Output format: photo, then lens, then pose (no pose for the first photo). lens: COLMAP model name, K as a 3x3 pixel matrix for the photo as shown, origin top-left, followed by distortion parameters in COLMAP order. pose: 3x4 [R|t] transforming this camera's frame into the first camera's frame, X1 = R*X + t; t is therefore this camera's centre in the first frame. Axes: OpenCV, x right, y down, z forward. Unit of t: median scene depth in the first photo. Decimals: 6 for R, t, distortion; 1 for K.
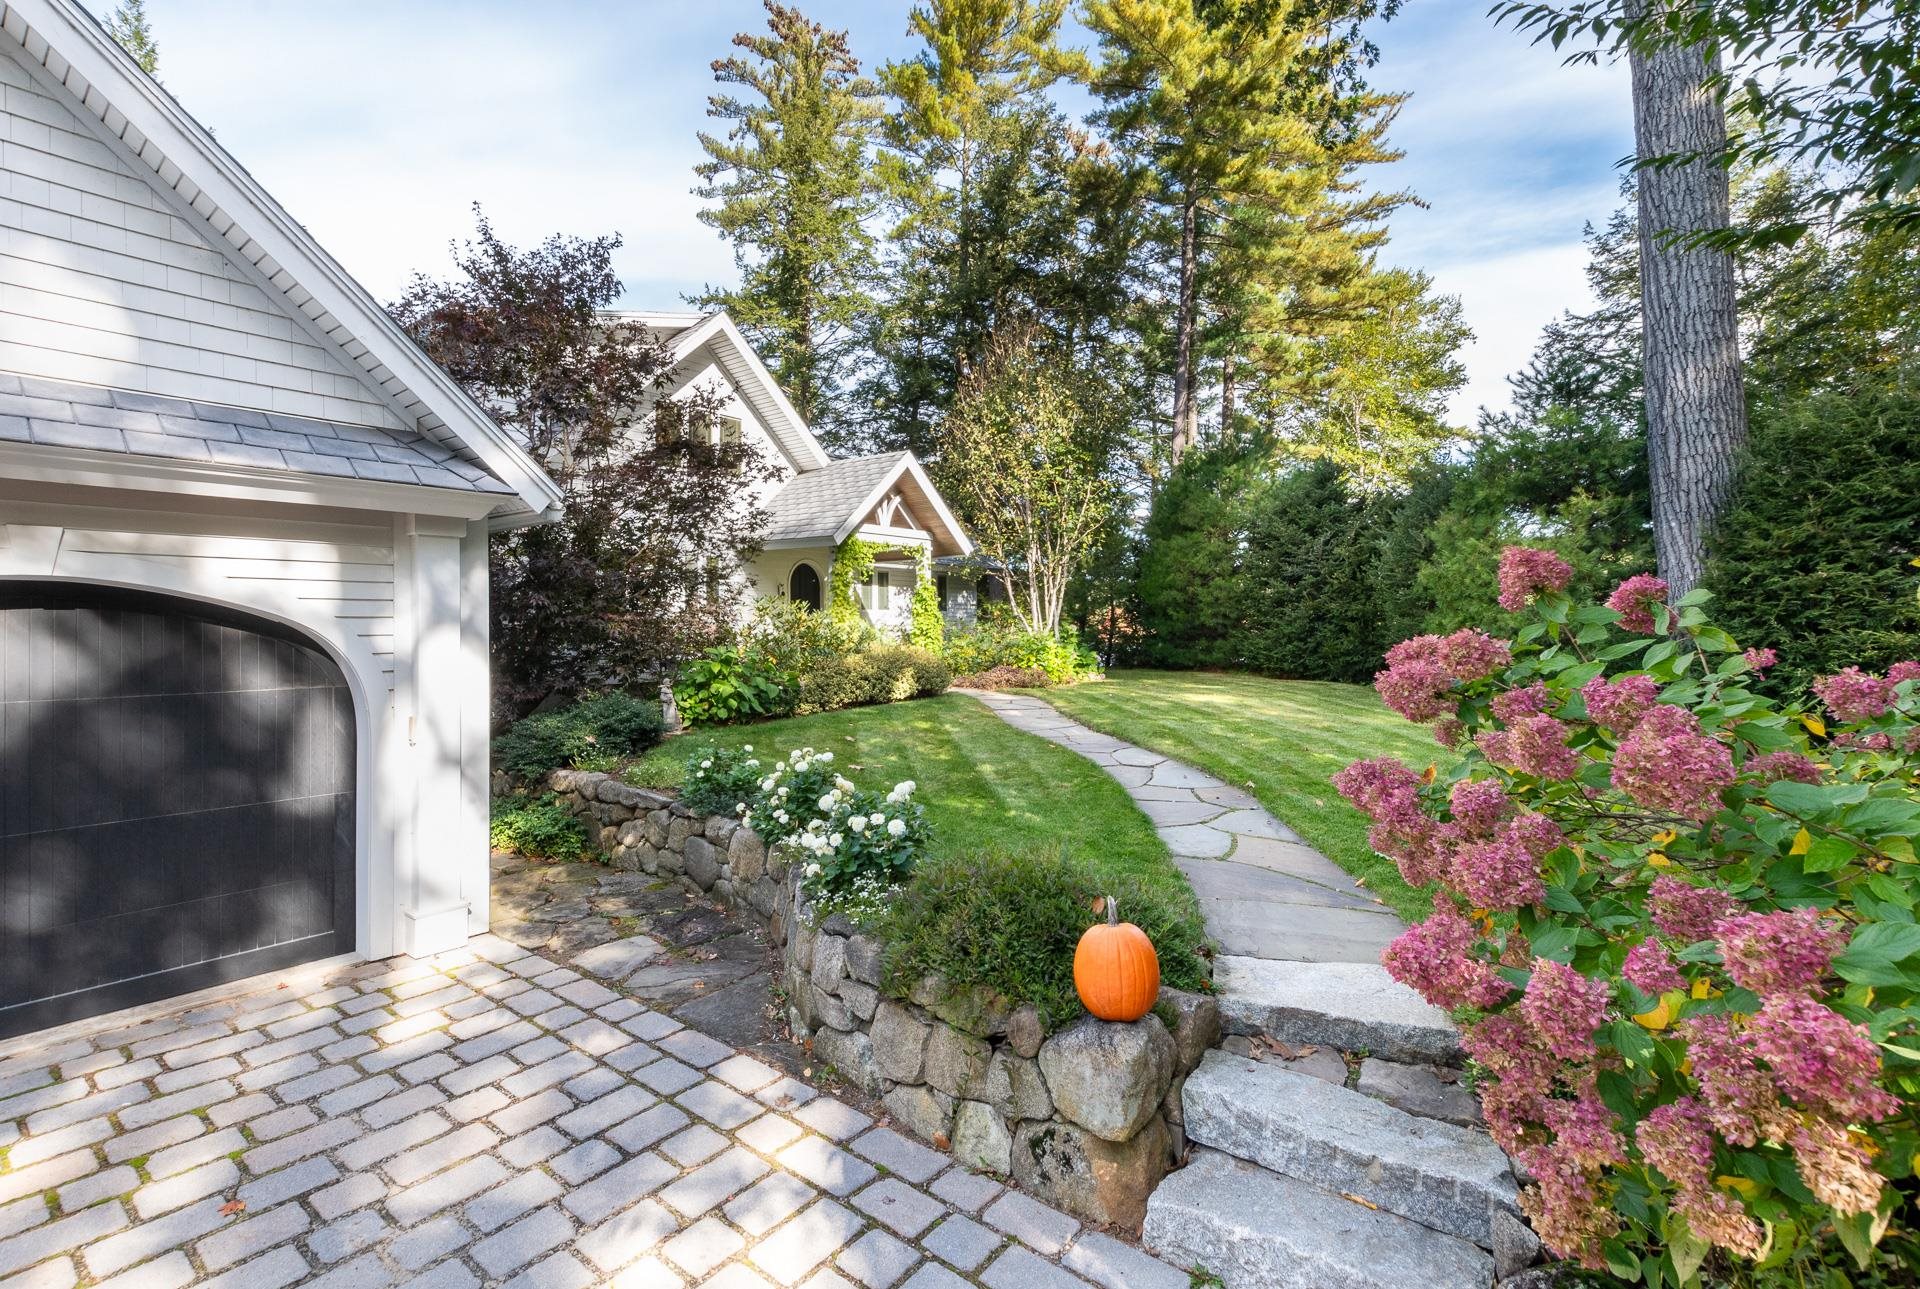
lens RADIAL K [[876.8, 0, 934.5], [0, 876.8, 629.5], [0, 0, 1]] dist [-0.017083, 0.000416]
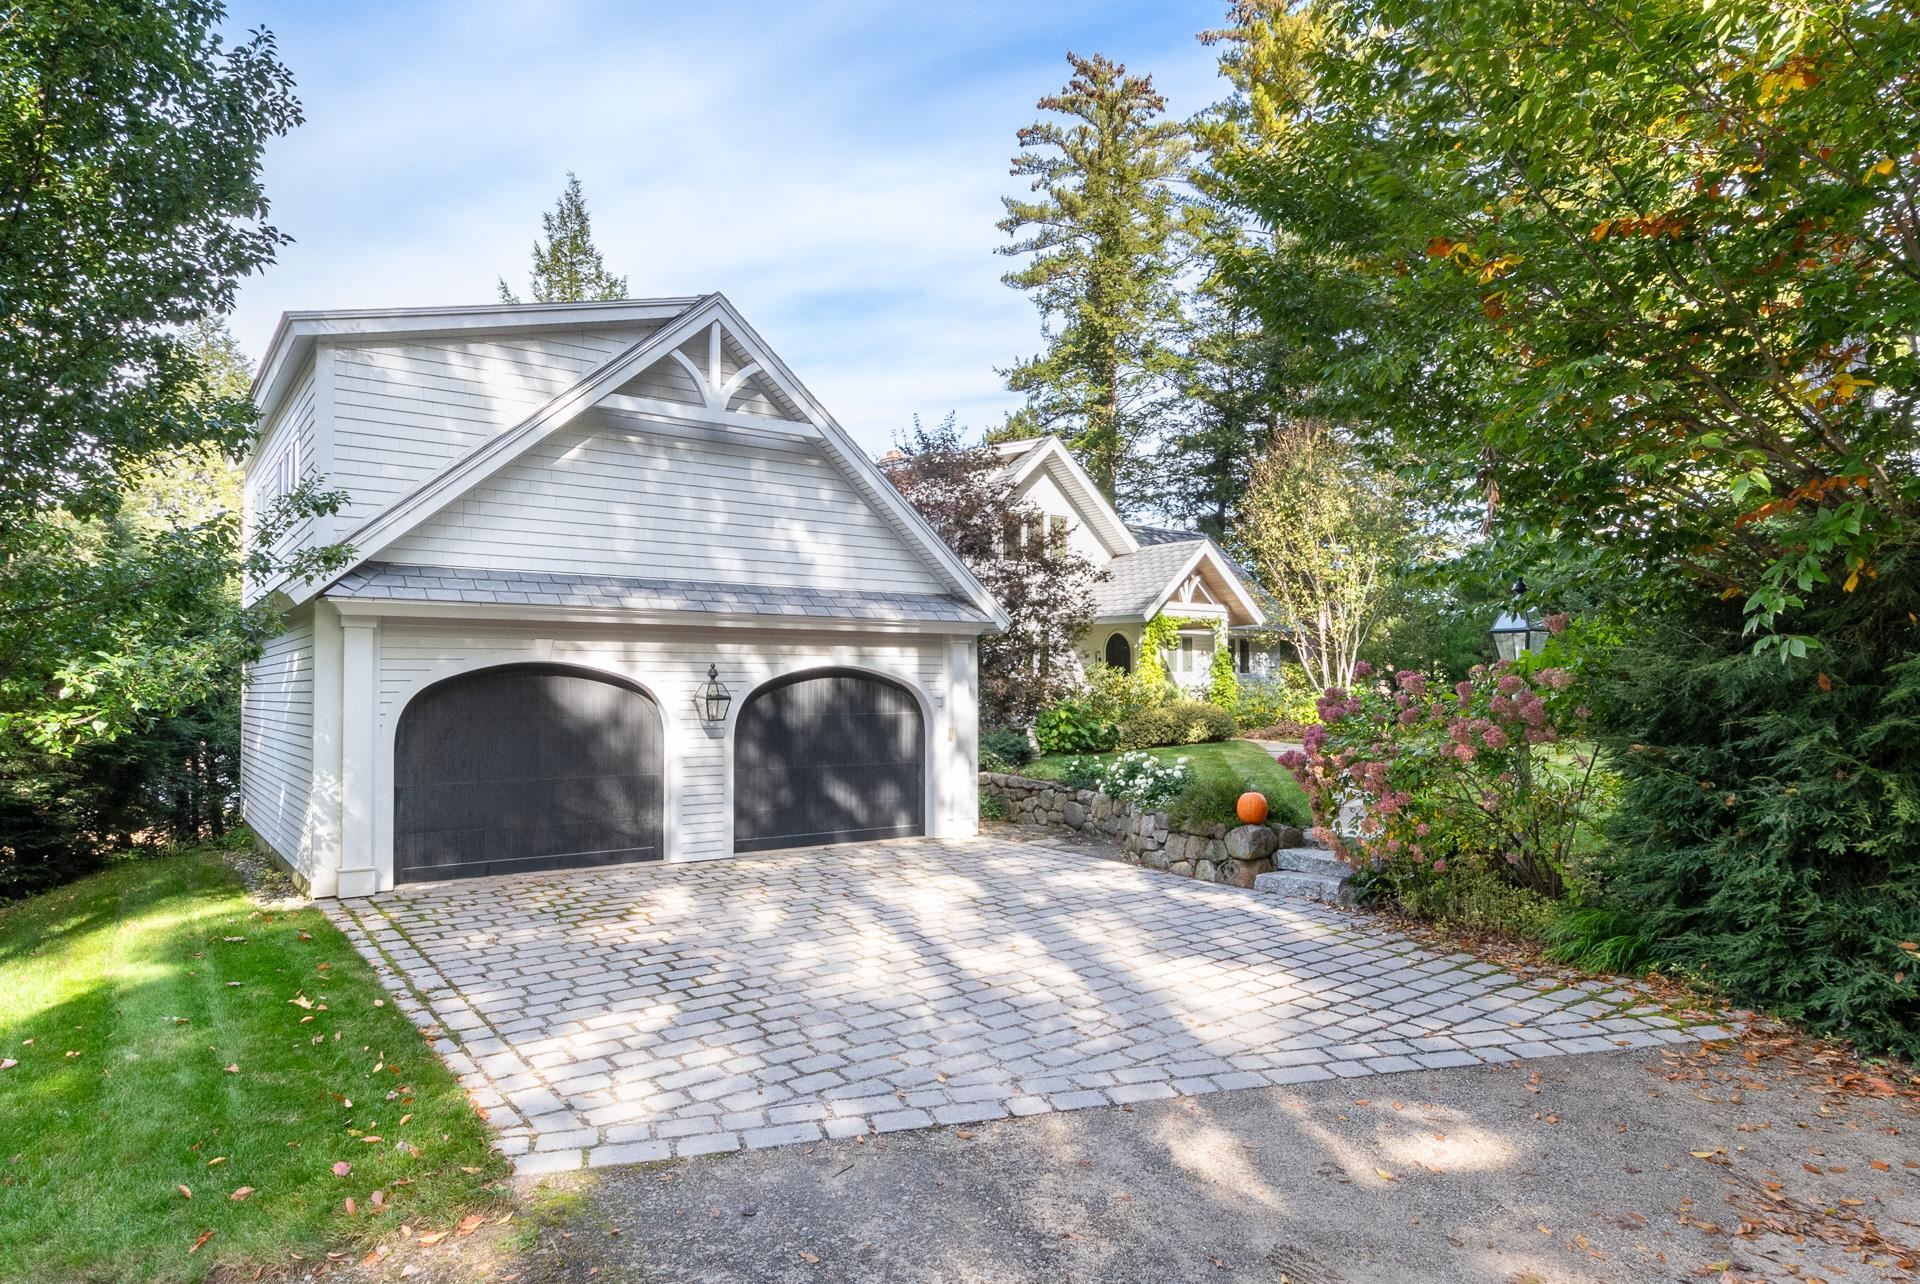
lens RADIAL K [[1110.7, 0, 952.6], [0, 1110.7, 679.5], [0, 0, 1]] dist [-0.023398, -0.000166]
pose [[0.961739, 0.000776, -0.273966, 0.051136], [-0.003888, 0.999934, -0.010814, 0.003911], [0.273939, 0.011465, 0.961679, -0.537541]]
